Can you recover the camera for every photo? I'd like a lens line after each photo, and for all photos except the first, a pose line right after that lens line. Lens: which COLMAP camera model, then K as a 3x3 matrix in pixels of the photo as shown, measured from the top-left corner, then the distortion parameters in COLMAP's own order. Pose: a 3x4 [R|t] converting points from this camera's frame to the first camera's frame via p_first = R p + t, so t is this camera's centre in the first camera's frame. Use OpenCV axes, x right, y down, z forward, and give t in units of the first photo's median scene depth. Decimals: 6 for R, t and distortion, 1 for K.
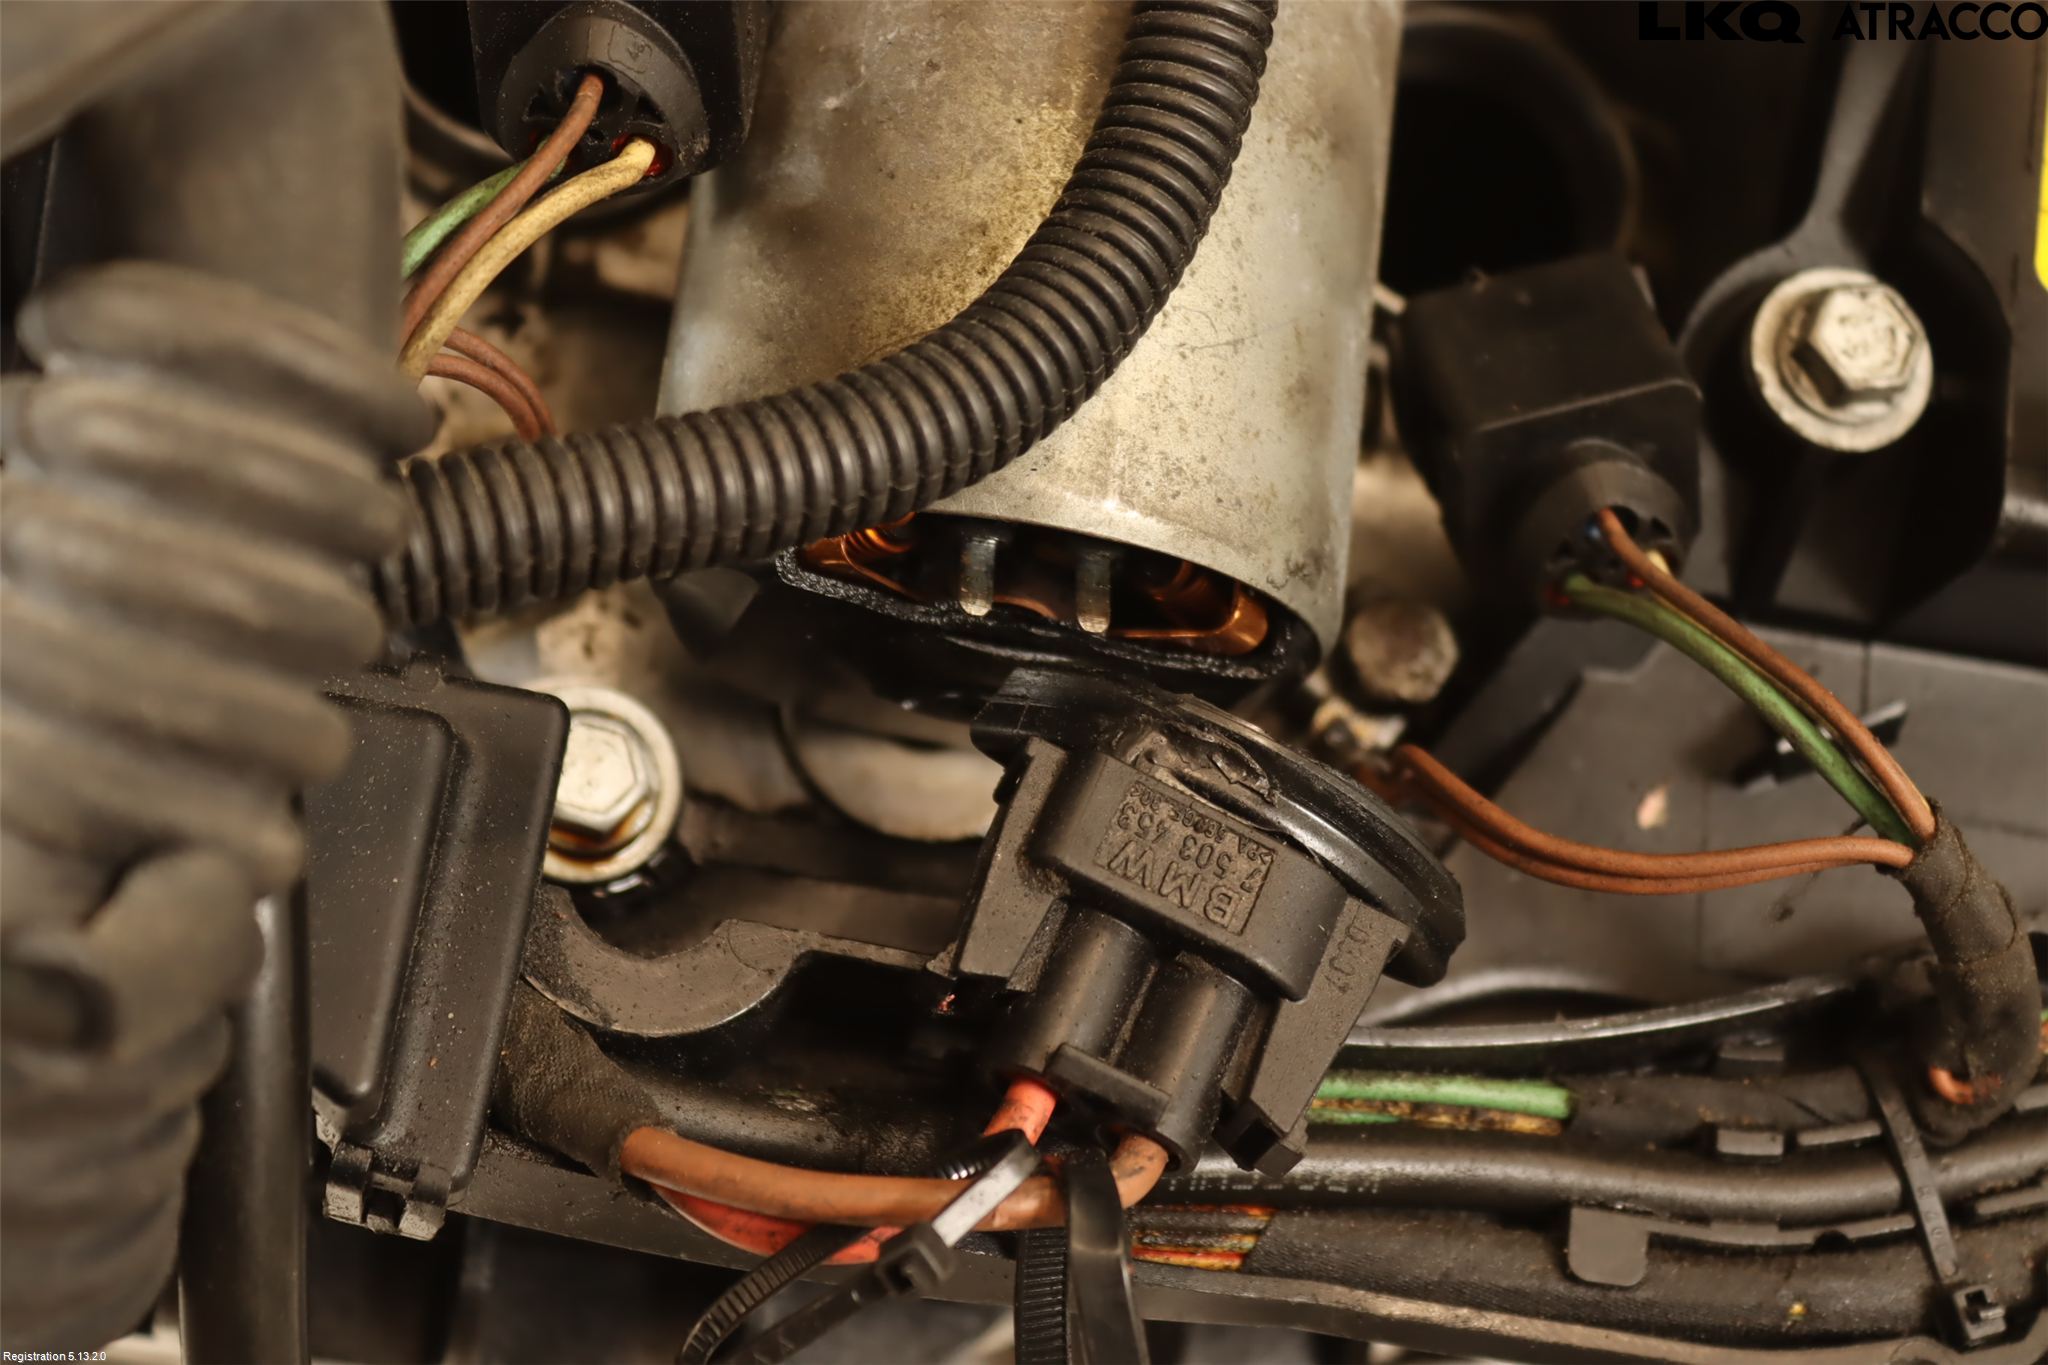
lens RADIAL K [[4392.3, 0, 1025.3], [0, 4392.3, 680.2], [0, 0, 1]] dist [0.095820, 0.000000]
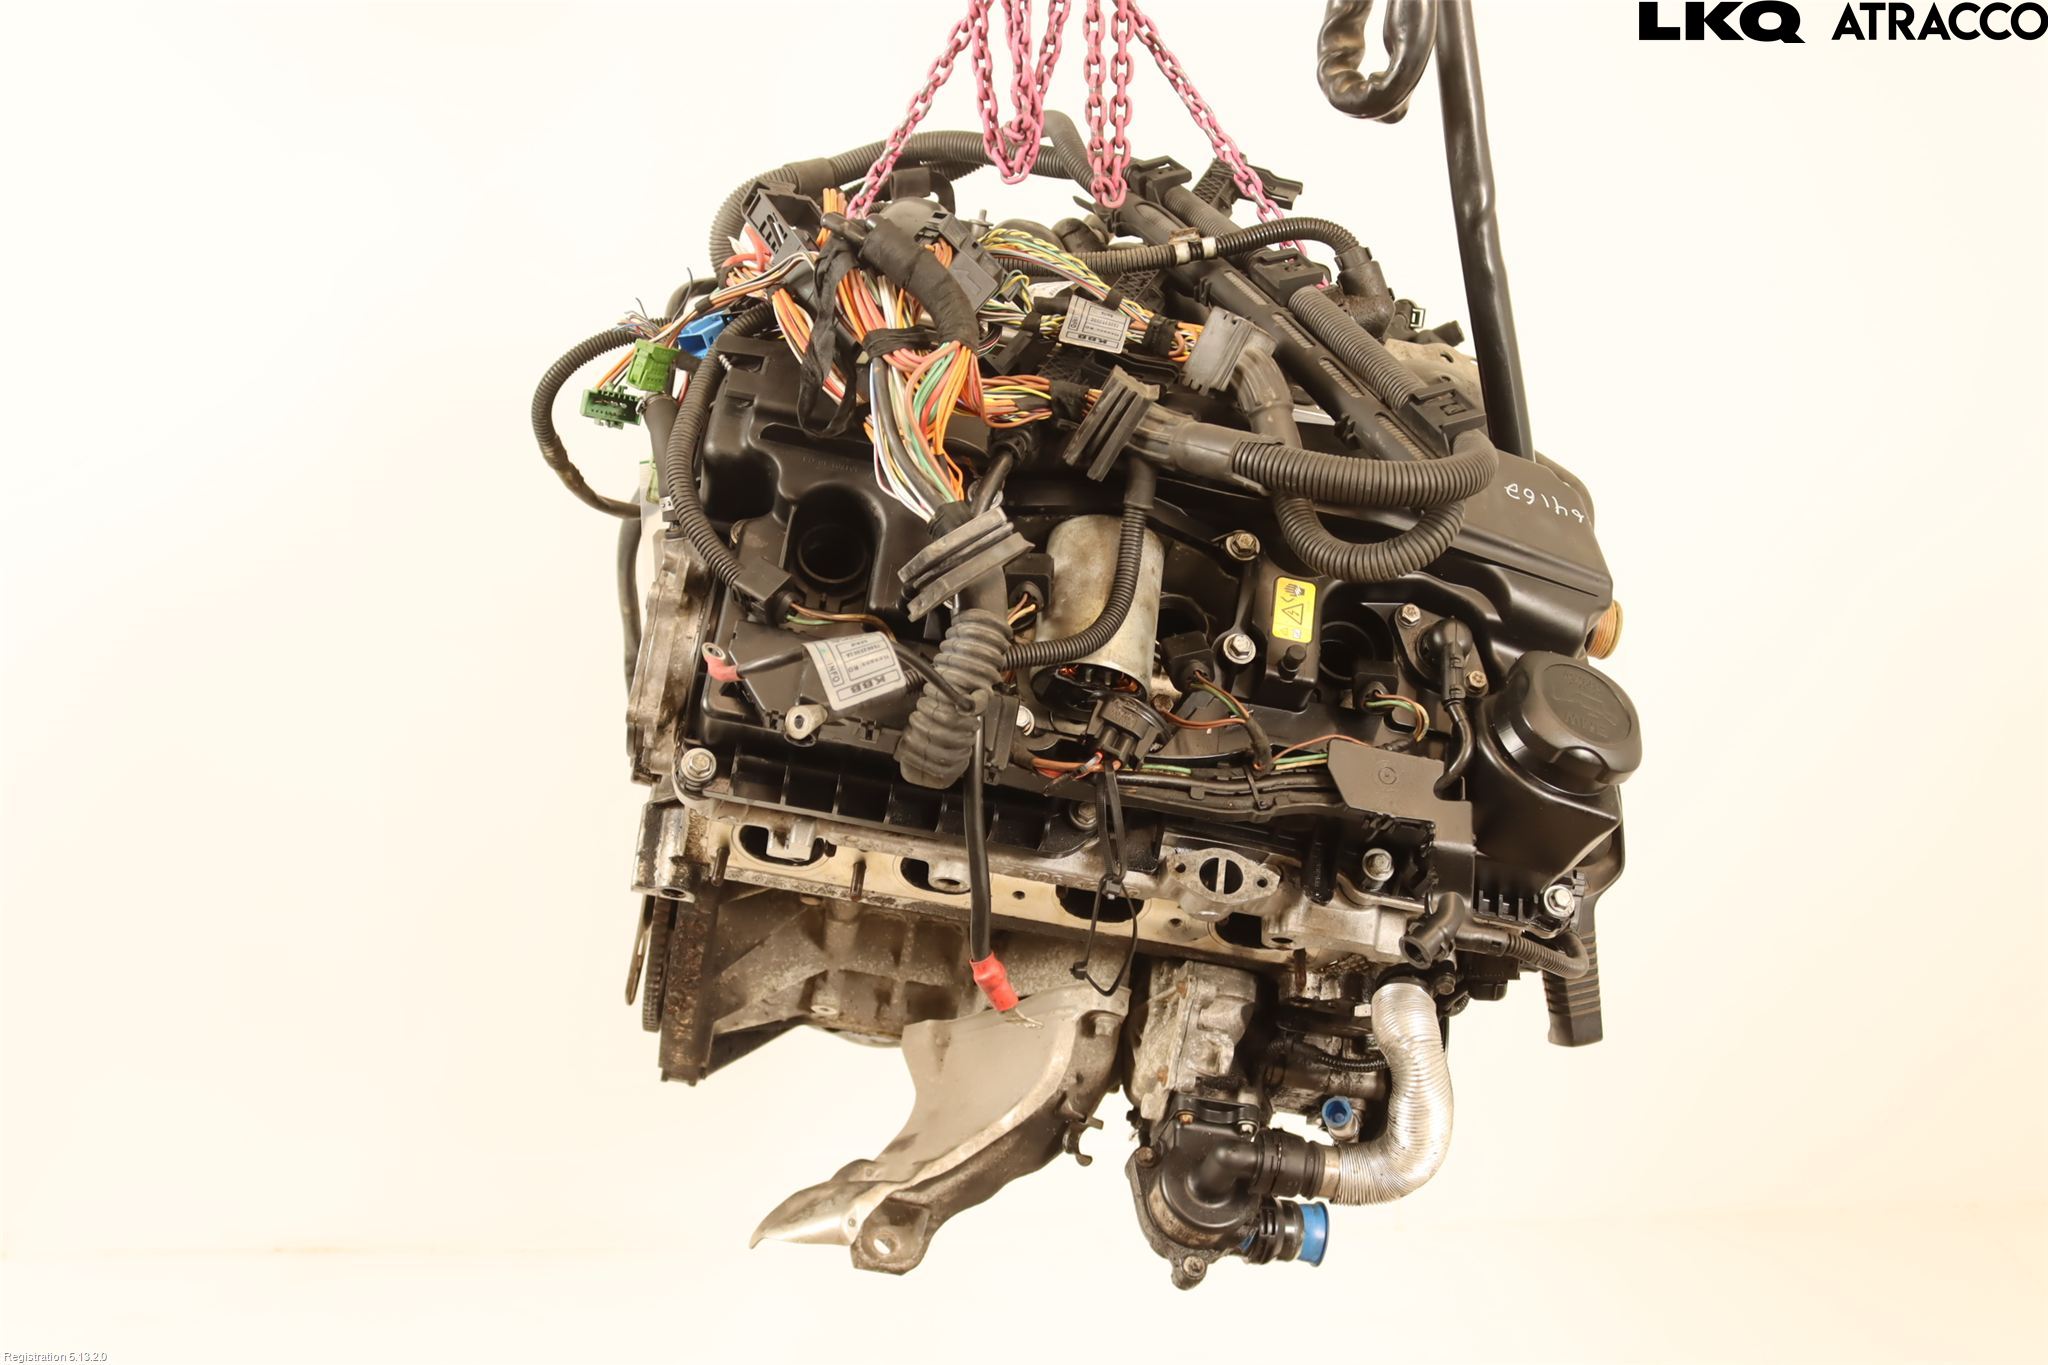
lens RADIAL K [[1896.4, 0, 1023.1], [0, 1896.4, 684.2], [0, 0, 1]] dist [-0.002146, 0.000000]
pose [[0.999655, -0.008654, -0.024819, -0.035703], [0.004425, 0.986174, -0.165652, 0.416531], [0.025909, 0.165485, 0.985872, -1.555146]]
